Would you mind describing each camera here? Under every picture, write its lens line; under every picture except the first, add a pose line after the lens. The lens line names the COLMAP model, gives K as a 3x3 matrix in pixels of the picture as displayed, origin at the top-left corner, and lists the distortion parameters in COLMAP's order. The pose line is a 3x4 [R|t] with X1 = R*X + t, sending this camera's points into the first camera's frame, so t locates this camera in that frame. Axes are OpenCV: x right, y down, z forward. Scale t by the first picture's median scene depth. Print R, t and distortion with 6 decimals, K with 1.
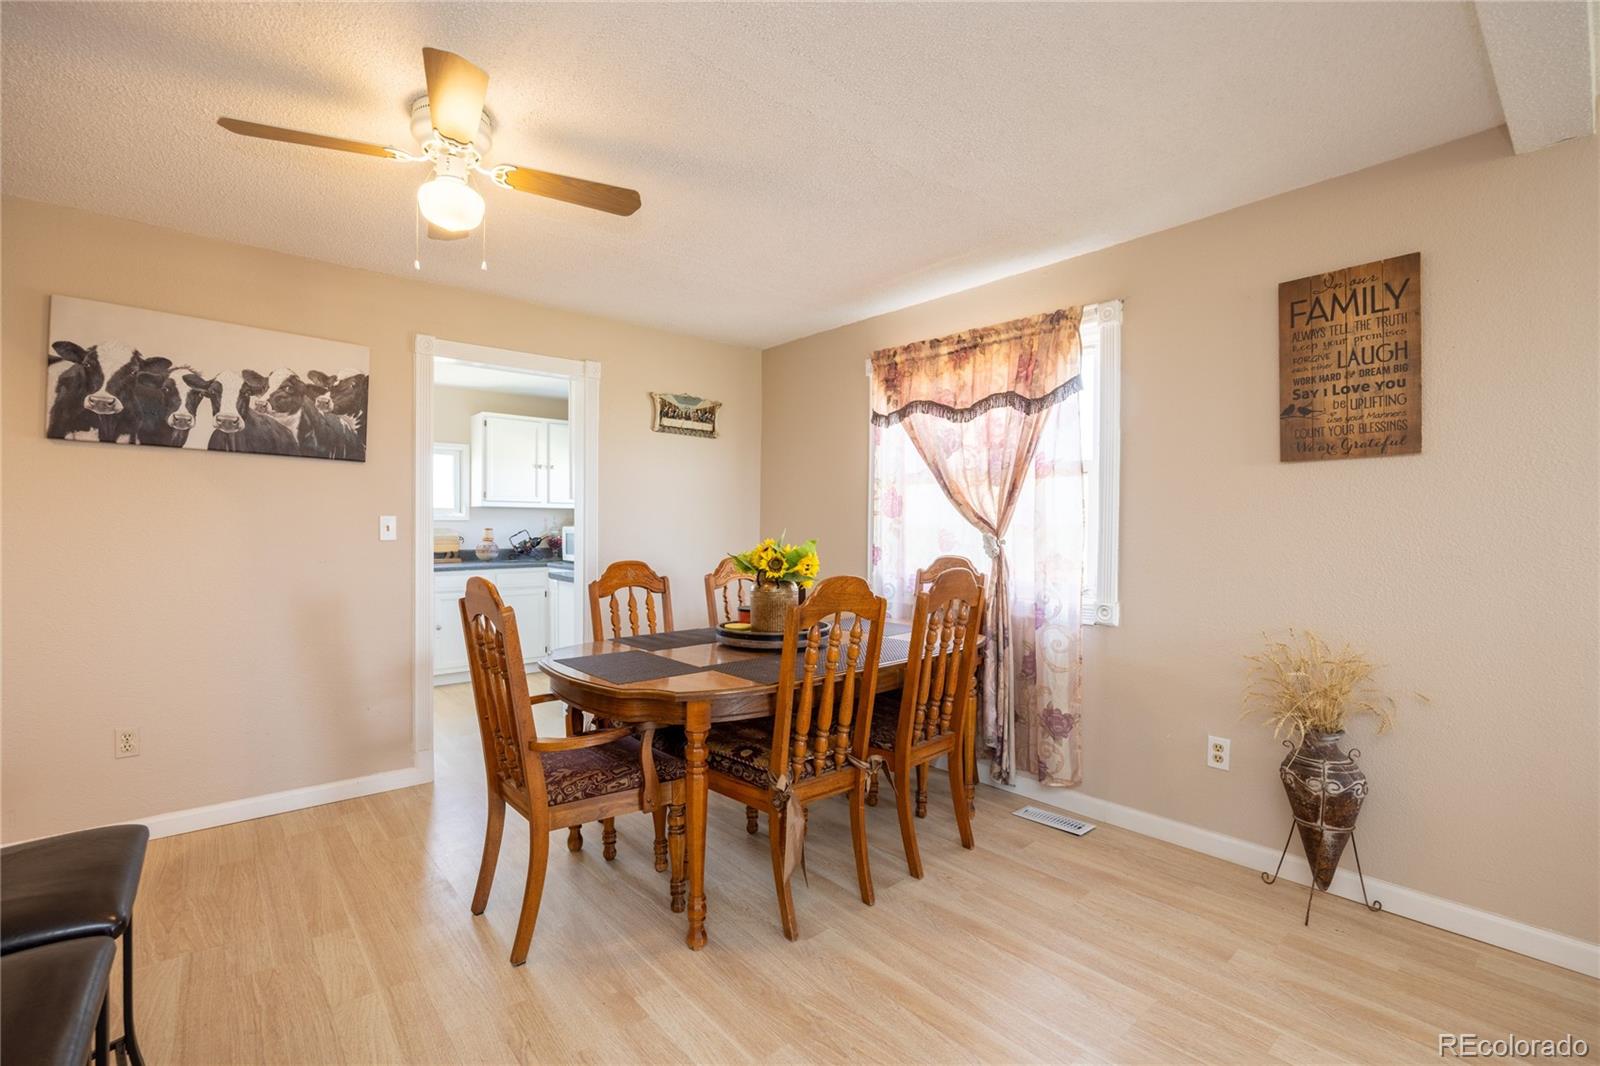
lens RADIAL K [[701.4, 0, 739.0], [0, 701.4, 533.8], [0, 0, 1]] dist [-0.003895, -0.000379]
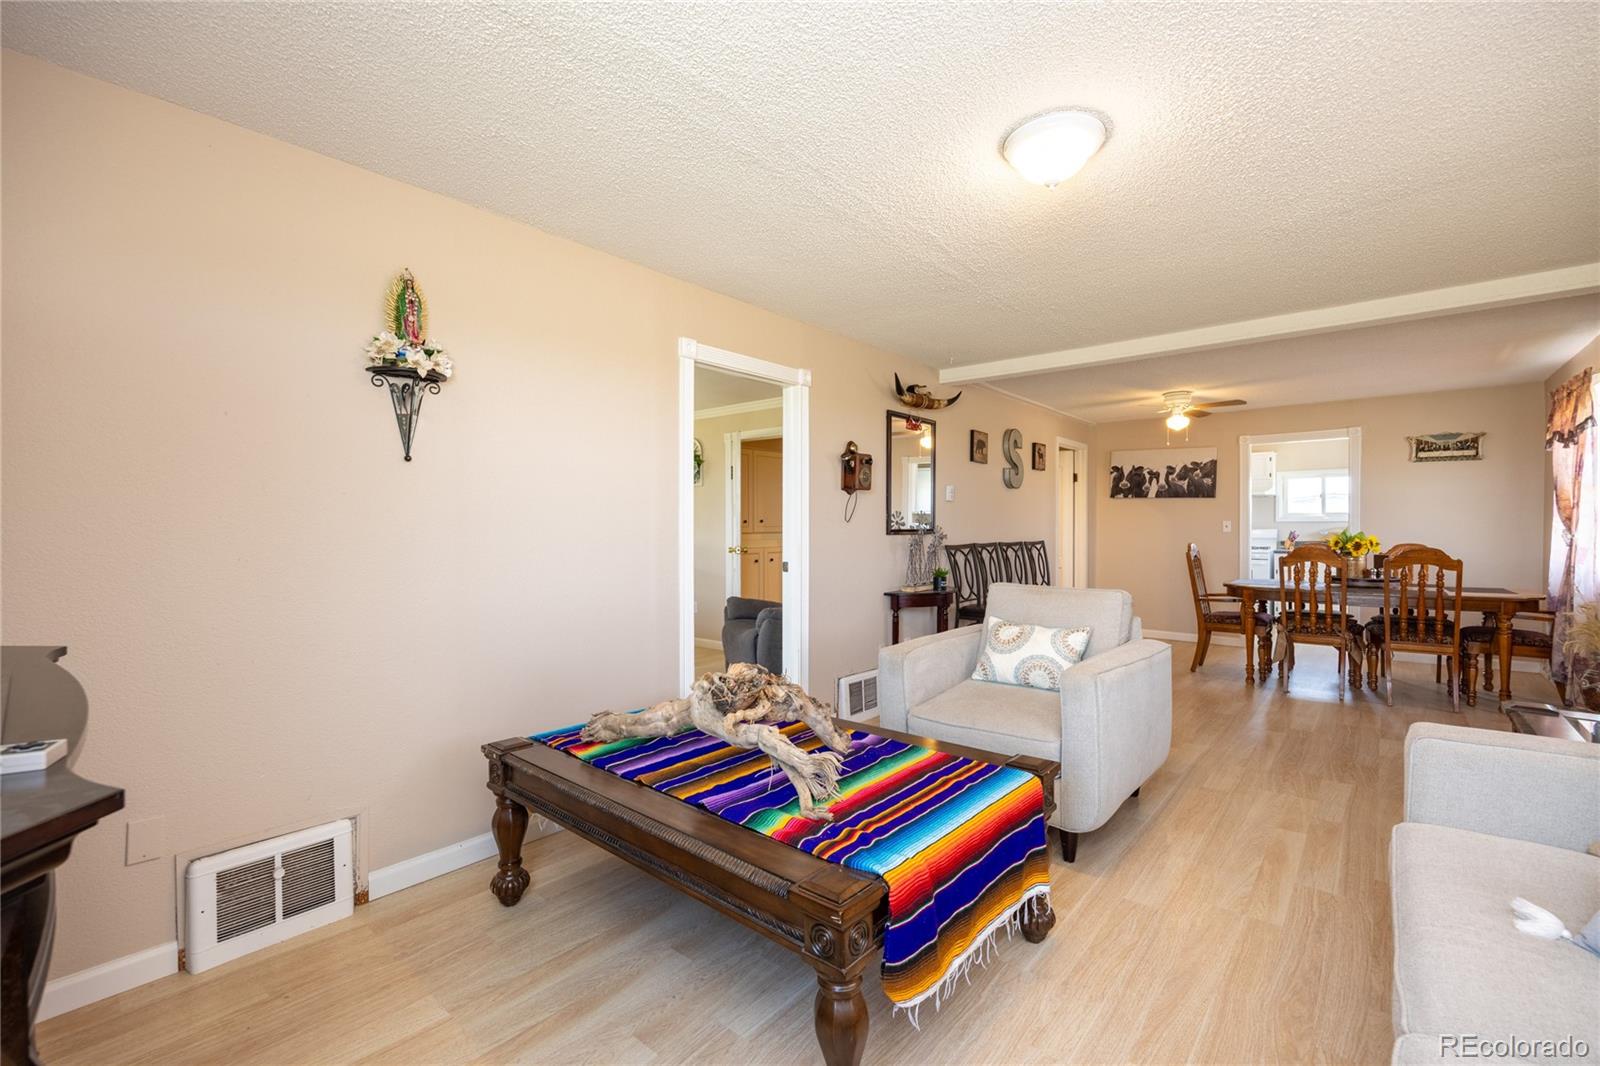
lens RADIAL K [[679.2, 0, 803.6], [0, 679.2, 527.7], [0, 0, 1]] dist [-0.009880, 0.000132]
pose [[0.185009, -0.000384, -0.982737, 1.516149], [-0.006870, 0.999975, -0.001684, 0.009850], [0.982713, 0.007063, 0.185002, -0.794951]]
